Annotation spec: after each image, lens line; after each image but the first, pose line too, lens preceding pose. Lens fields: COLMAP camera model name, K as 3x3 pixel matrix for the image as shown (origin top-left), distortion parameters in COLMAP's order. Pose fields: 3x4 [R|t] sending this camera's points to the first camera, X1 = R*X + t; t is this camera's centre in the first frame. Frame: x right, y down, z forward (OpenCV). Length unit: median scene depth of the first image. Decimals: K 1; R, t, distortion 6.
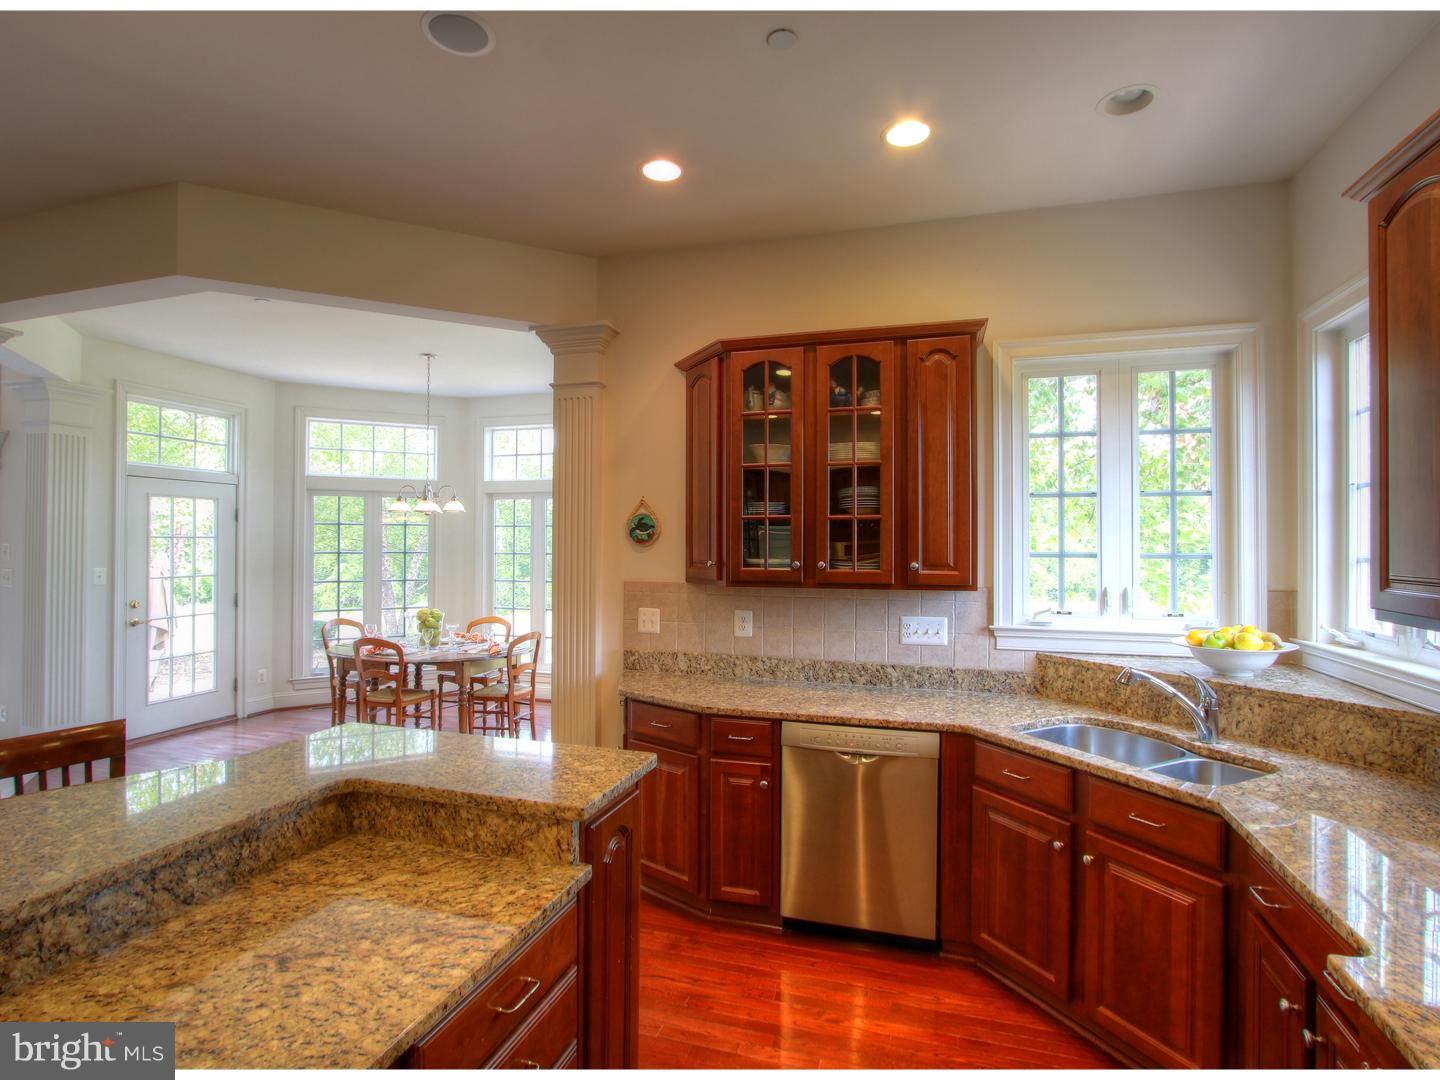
lens RADIAL K [[733.2, 0, 719.5], [0, 733.2, 536.7], [0, 0, 1]] dist [-0.023530, -0.000293]
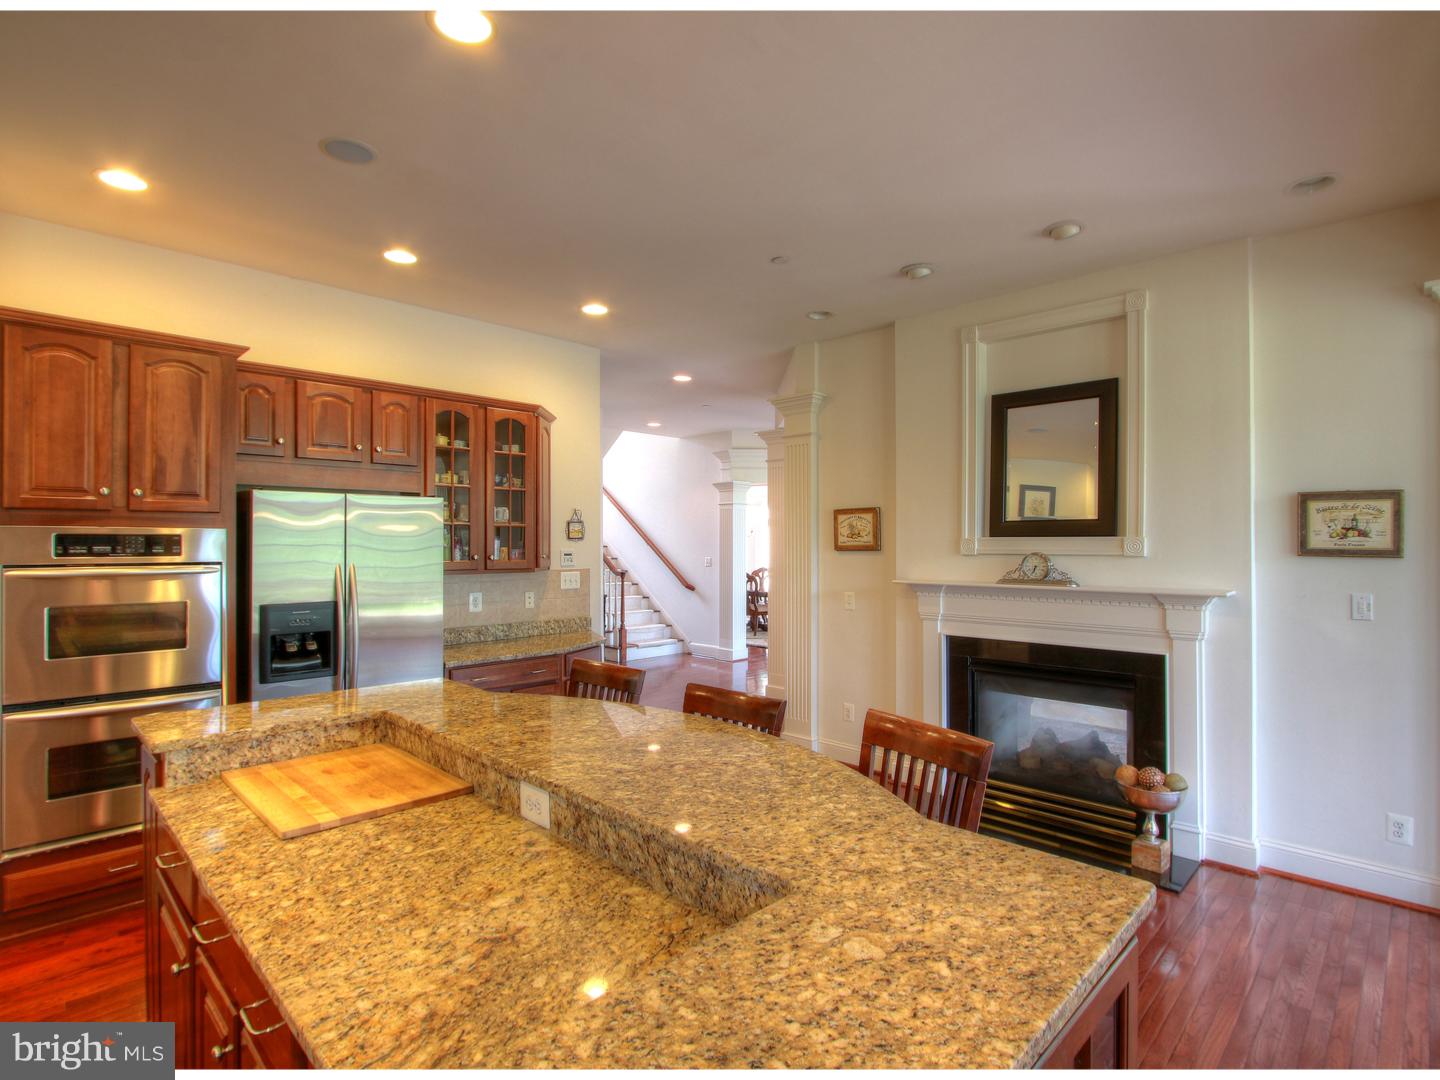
lens RADIAL K [[733.2, 0, 719.3], [0, 733.2, 544.3], [0, 0, 1]] dist [-0.023530, -0.000293]
pose [[-0.457827, -0.007921, -0.889006, 0.181947], [0.003565, 0.999936, -0.010746, 0.032028], [0.889034, -0.008089, -0.457770, 1.766687]]
